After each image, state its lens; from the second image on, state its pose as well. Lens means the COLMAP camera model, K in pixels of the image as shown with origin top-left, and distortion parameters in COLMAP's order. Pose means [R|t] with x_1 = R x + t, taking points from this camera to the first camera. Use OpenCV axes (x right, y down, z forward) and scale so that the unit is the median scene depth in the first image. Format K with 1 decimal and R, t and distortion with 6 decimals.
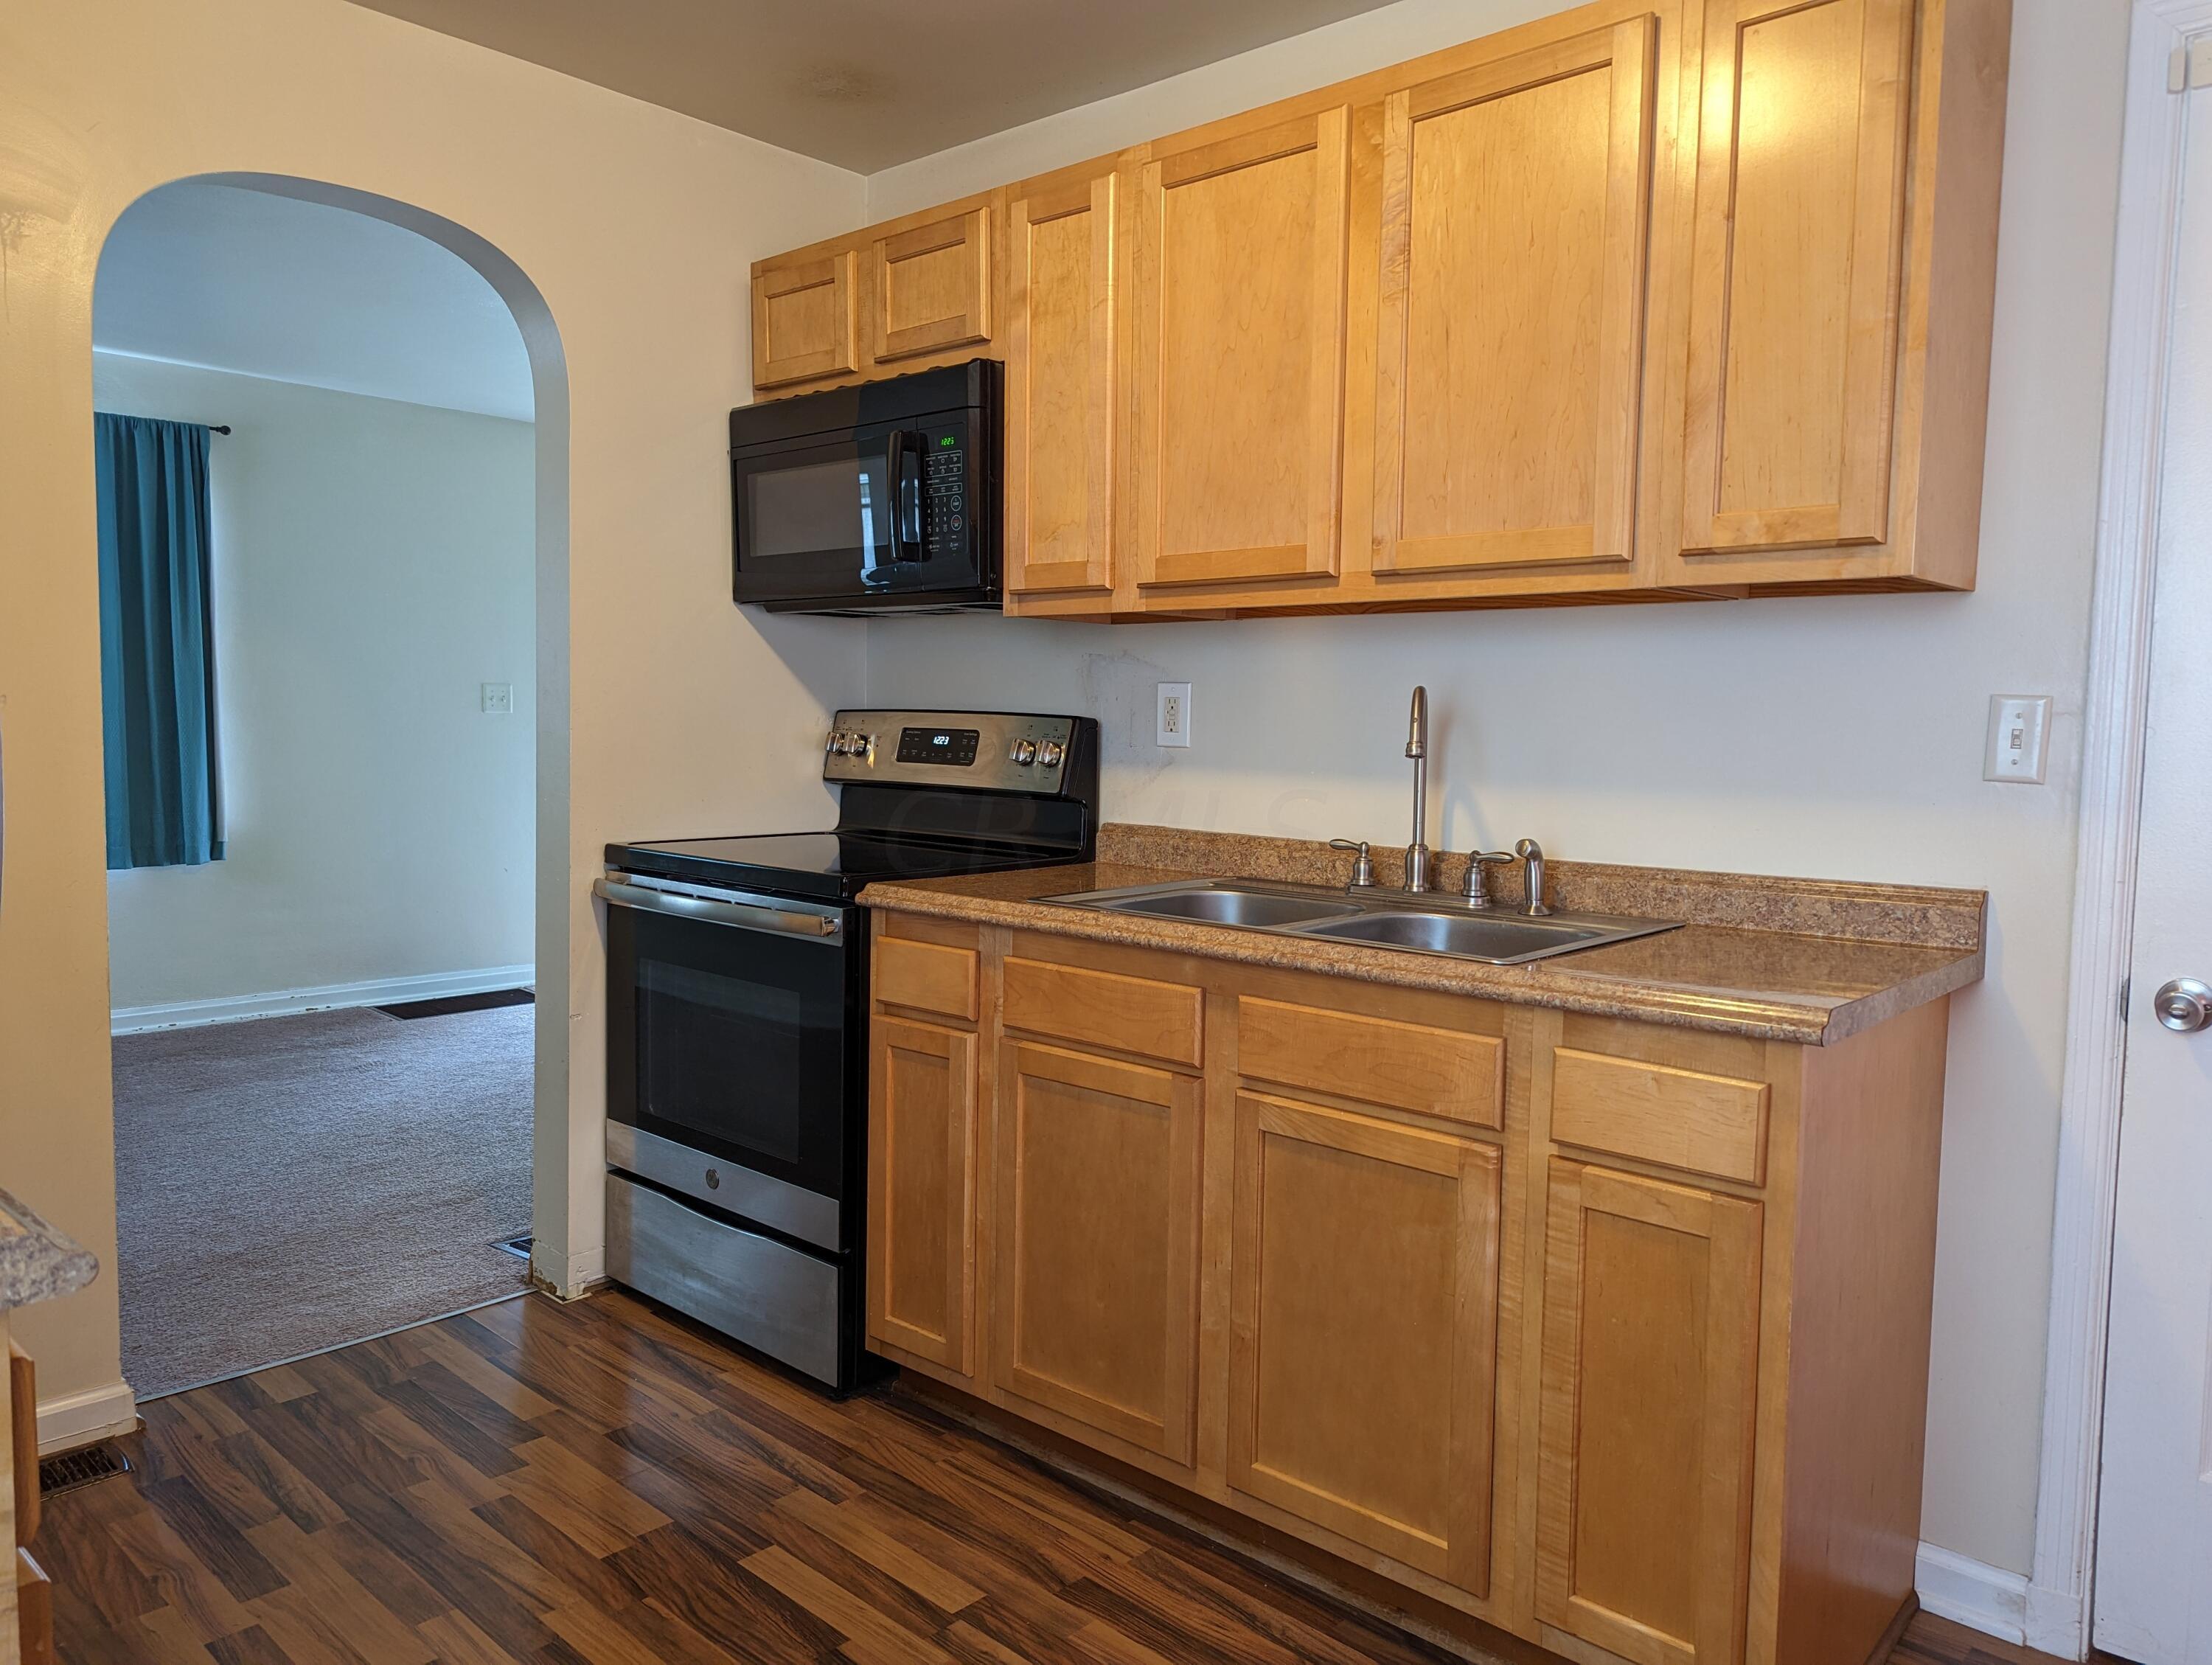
lens RADIAL K [[1555.2, 0, 1107.8], [0, 1555.2, 832.1], [0, 0, 1]] dist [0.032273, -0.010815]
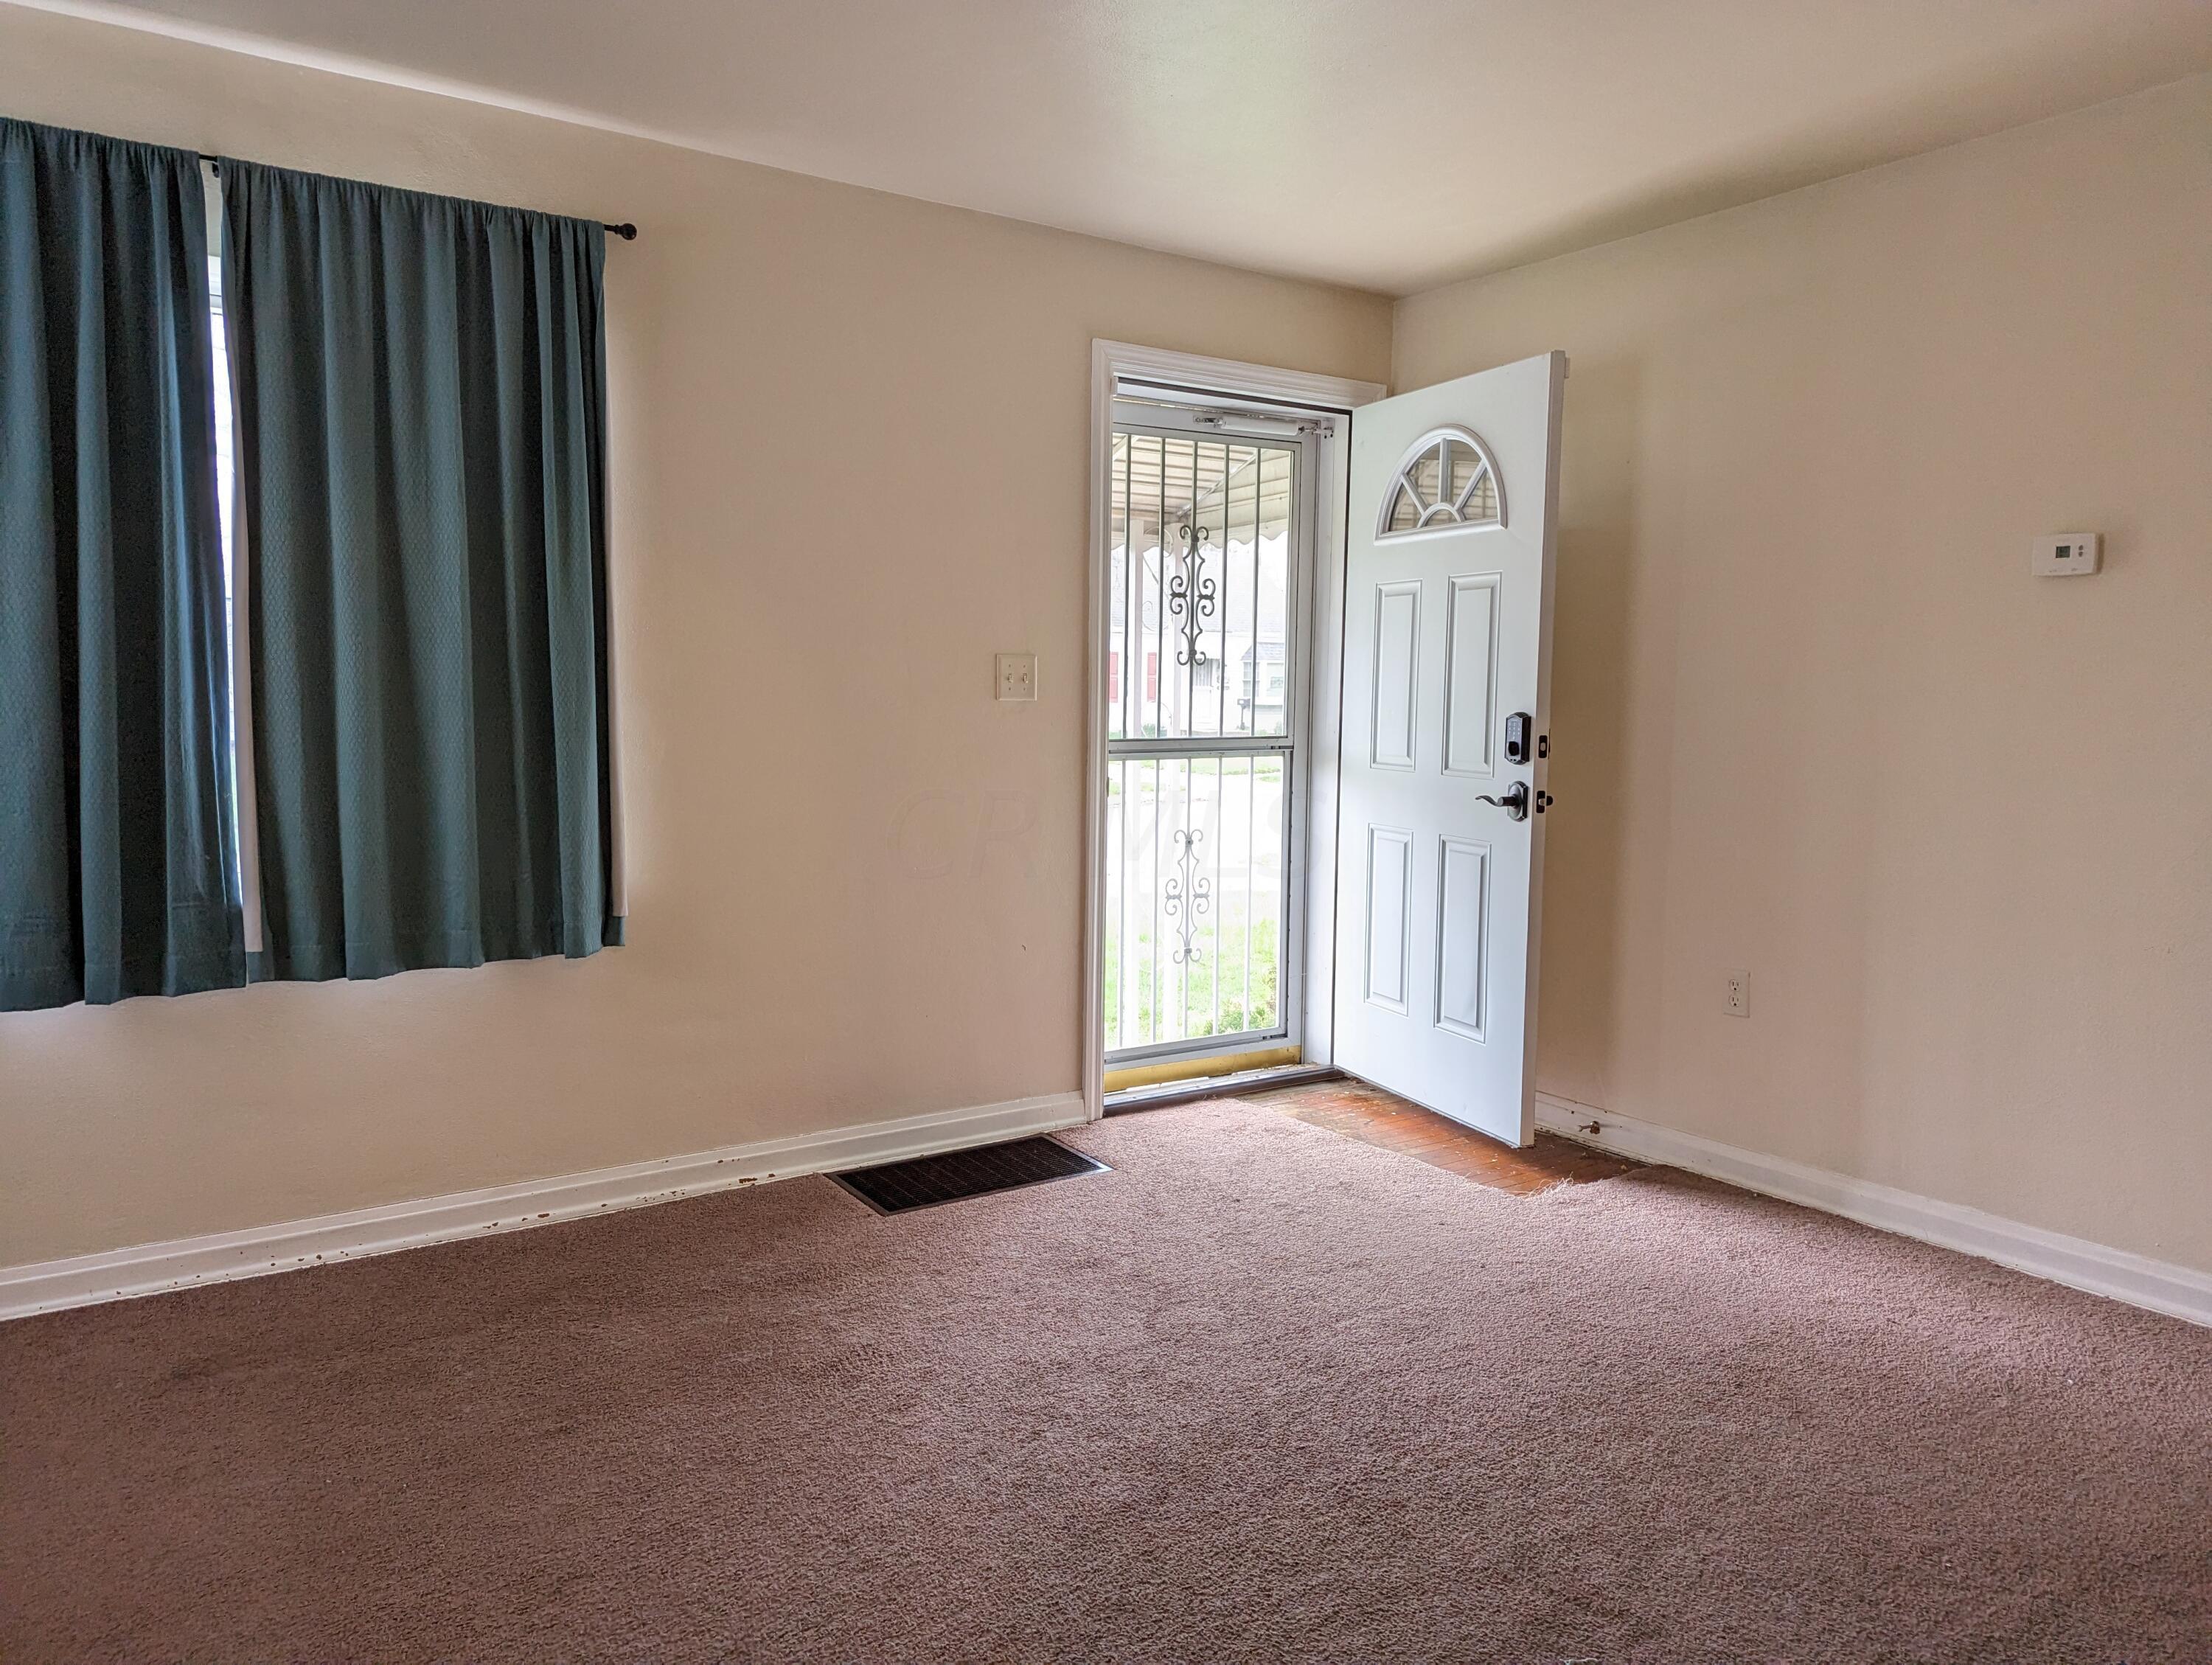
lens RADIAL K [[1555.2, 0, 1105.8], [0, 1555.2, 832.3], [0, 0, 1]] dist [0.032273, -0.010815]
pose [[0.975424, 0.017184, -0.219667, -0.251394], [-0.012981, 0.999704, 0.020560, -0.042435], [0.219955, -0.017204, 0.975358, 0.458507]]
